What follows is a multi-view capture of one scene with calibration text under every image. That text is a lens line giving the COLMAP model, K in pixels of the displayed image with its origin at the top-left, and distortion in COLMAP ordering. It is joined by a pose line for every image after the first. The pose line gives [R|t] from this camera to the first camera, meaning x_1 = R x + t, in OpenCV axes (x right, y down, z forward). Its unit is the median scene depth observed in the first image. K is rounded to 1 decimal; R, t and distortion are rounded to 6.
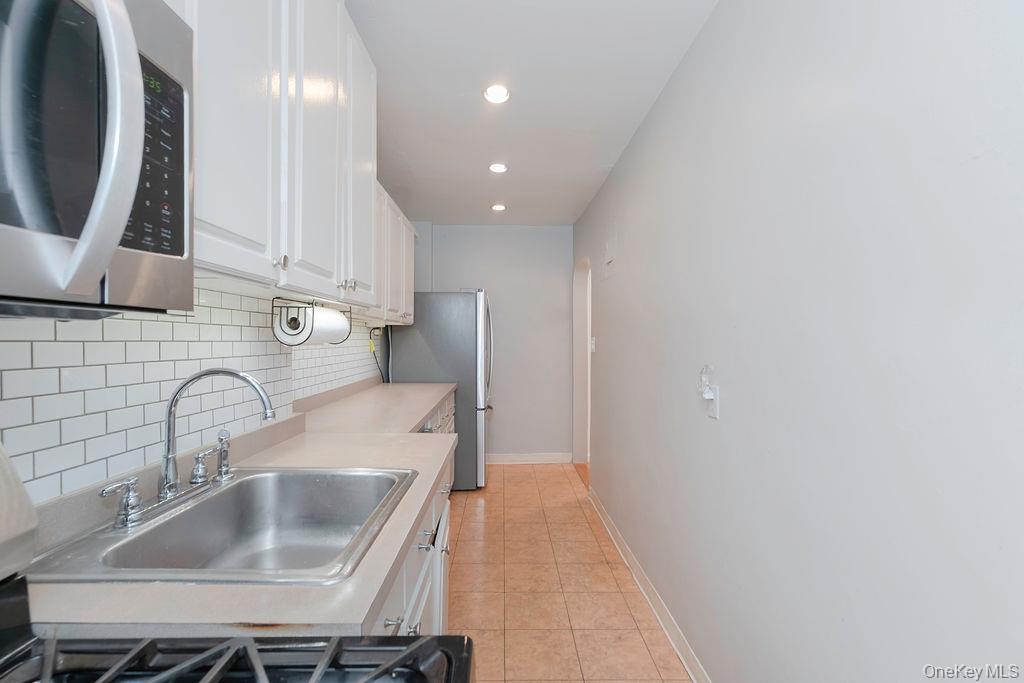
lens RADIAL K [[464.3, 0, 517.3], [0, 464.3, 344.8], [0, 0, 1]] dist [0.006739, 0.000358]
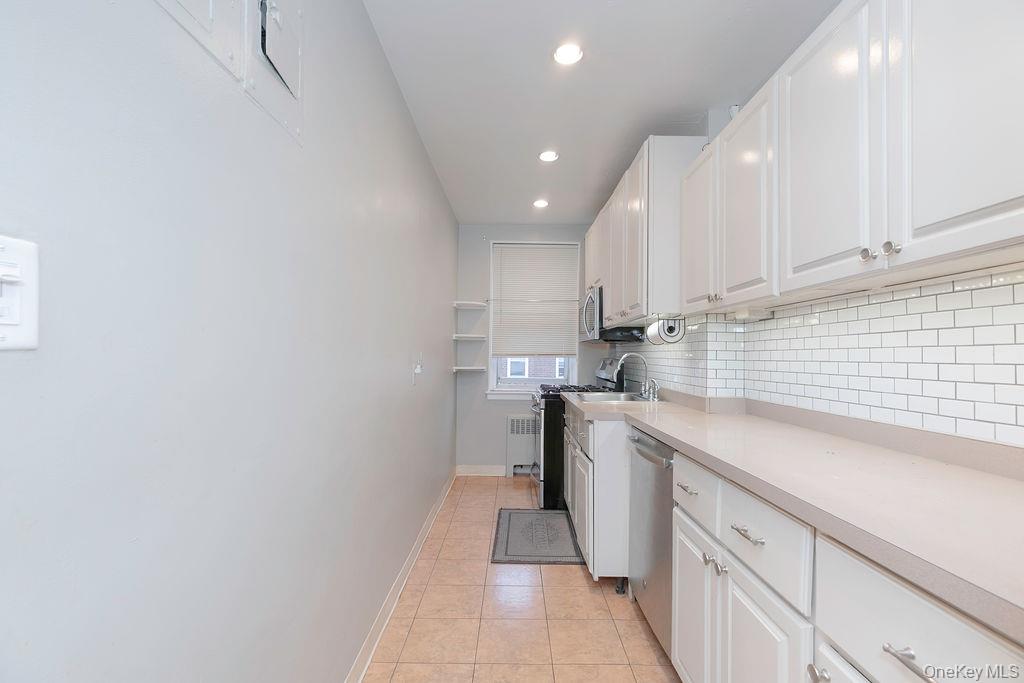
lens RADIAL K [[464.3, 0, 517.3], [0, 464.3, 344.8], [0, 0, 1]] dist [0.006739, 0.000358]
pose [[-0.999726, -0.015318, 0.017713, 0.027870], [-0.015469, 0.999845, -0.008409, 0.019225], [-0.017581, -0.008681, -0.999808, 2.042480]]
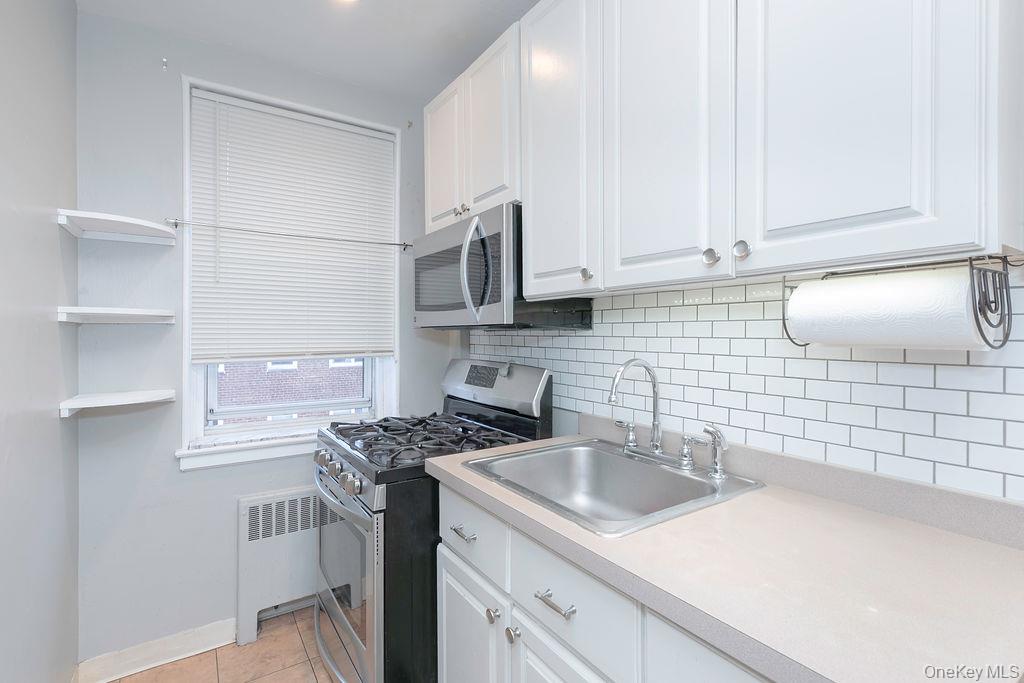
lens RADIAL K [[466.4, 0, 514.9], [0, 466.4, 335.4], [0, 0, 1]] dist [0.007886, 0.000096]
pose [[-0.838960, -0.001961, -0.544189, 0.156528], [-0.009217, 0.999901, 0.010607, -0.010147], [0.544115, 0.013915, -0.838895, 0.938956]]
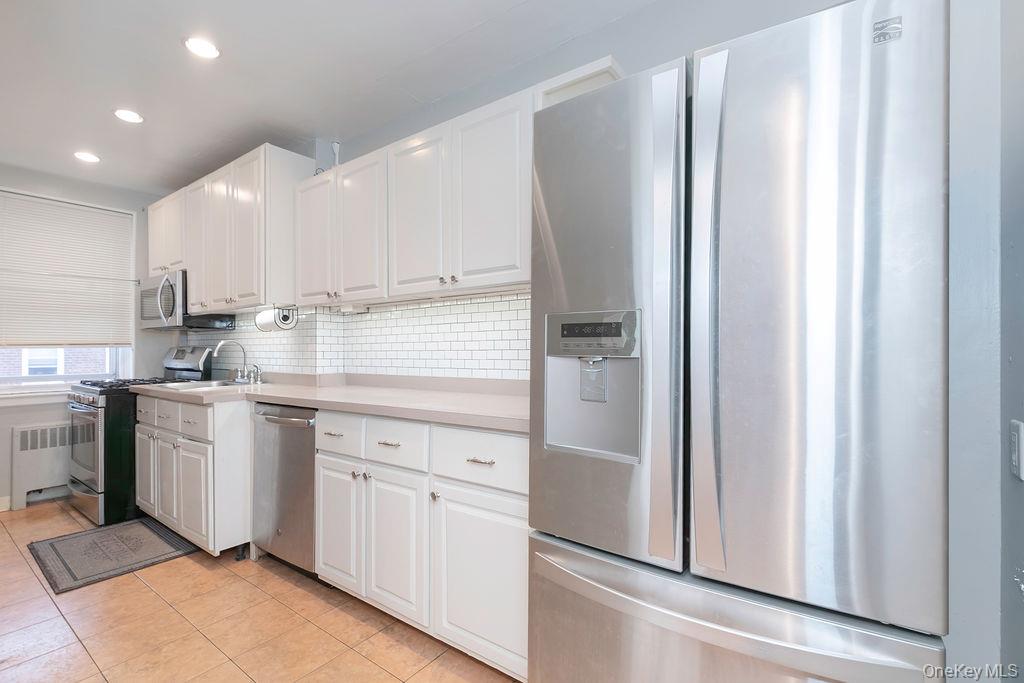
lens RADIAL K [[464.3, 0, 517.3], [0, 464.3, 344.8], [0, 0, 1]] dist [0.006739, 0.000358]
pose [[-0.615148, -0.006341, -0.788386, 0.315664], [-0.006798, 0.999973, -0.002739, 0.042047], [0.788382, 0.003675, -0.615175, 2.230847]]
